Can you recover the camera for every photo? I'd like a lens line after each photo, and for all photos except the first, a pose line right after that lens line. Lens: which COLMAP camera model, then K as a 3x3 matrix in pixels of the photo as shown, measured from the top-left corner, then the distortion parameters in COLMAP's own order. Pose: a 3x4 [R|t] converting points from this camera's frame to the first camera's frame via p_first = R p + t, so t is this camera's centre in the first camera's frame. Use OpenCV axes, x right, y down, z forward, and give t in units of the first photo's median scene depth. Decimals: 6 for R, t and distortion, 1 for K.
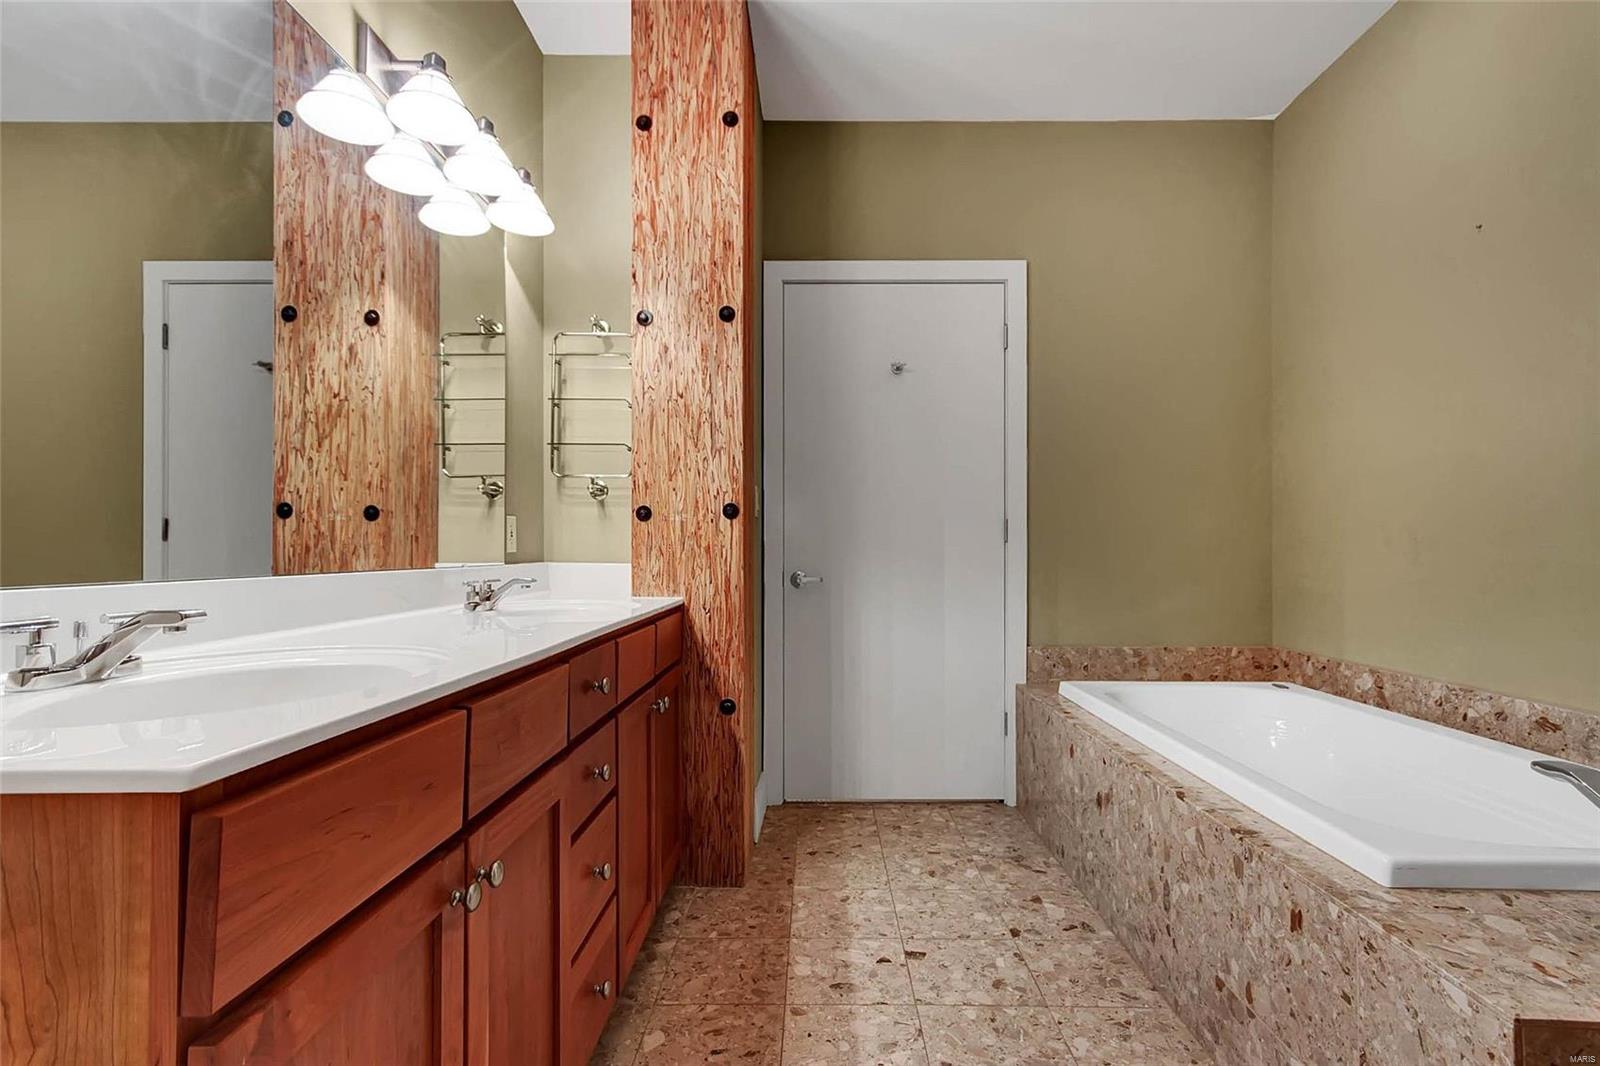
lens RADIAL K [[733.7, 0, 805.1], [0, 733.7, 539.2], [0, 0, 1]] dist [0.002220, 0.000089]
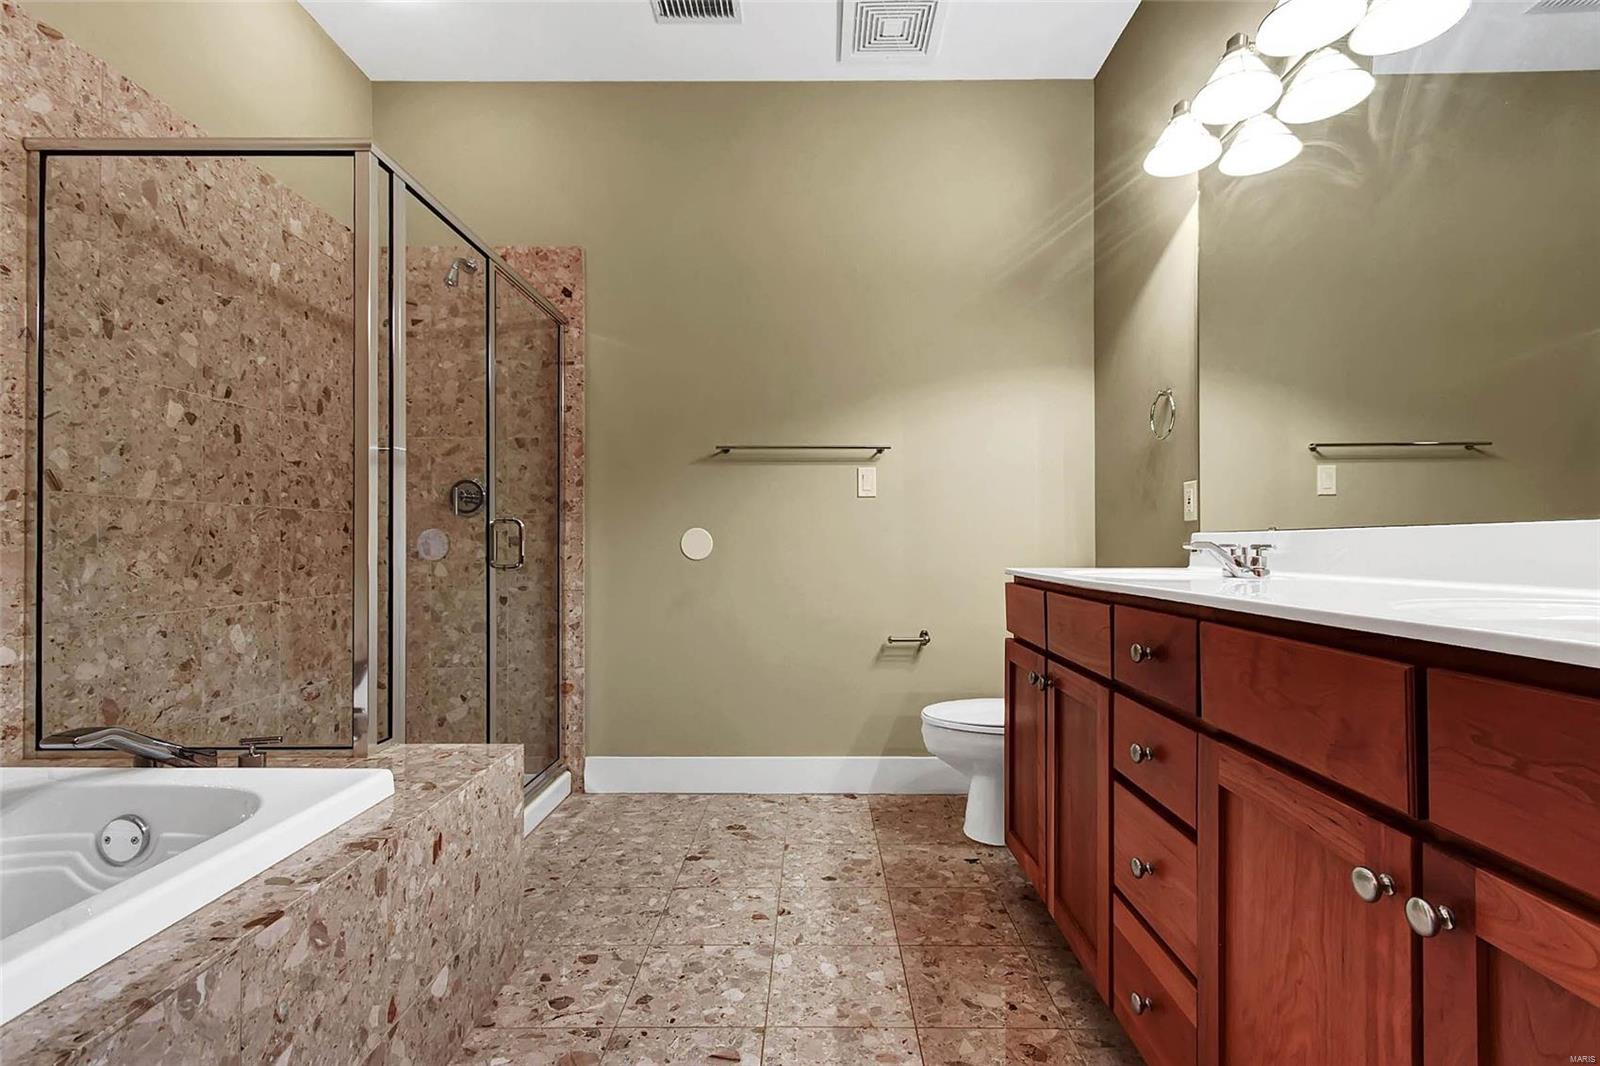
lens RADIAL K [[733.7, 0, 805.1], [0, 733.7, 539.2], [0, 0, 1]] dist [0.002220, 0.000089]
pose [[-0.999951, 0.001166, 0.009871, 0.108228], [0.001001, 0.999861, -0.016654, 0.078506], [-0.009889, -0.016643, -0.999813, 1.788457]]
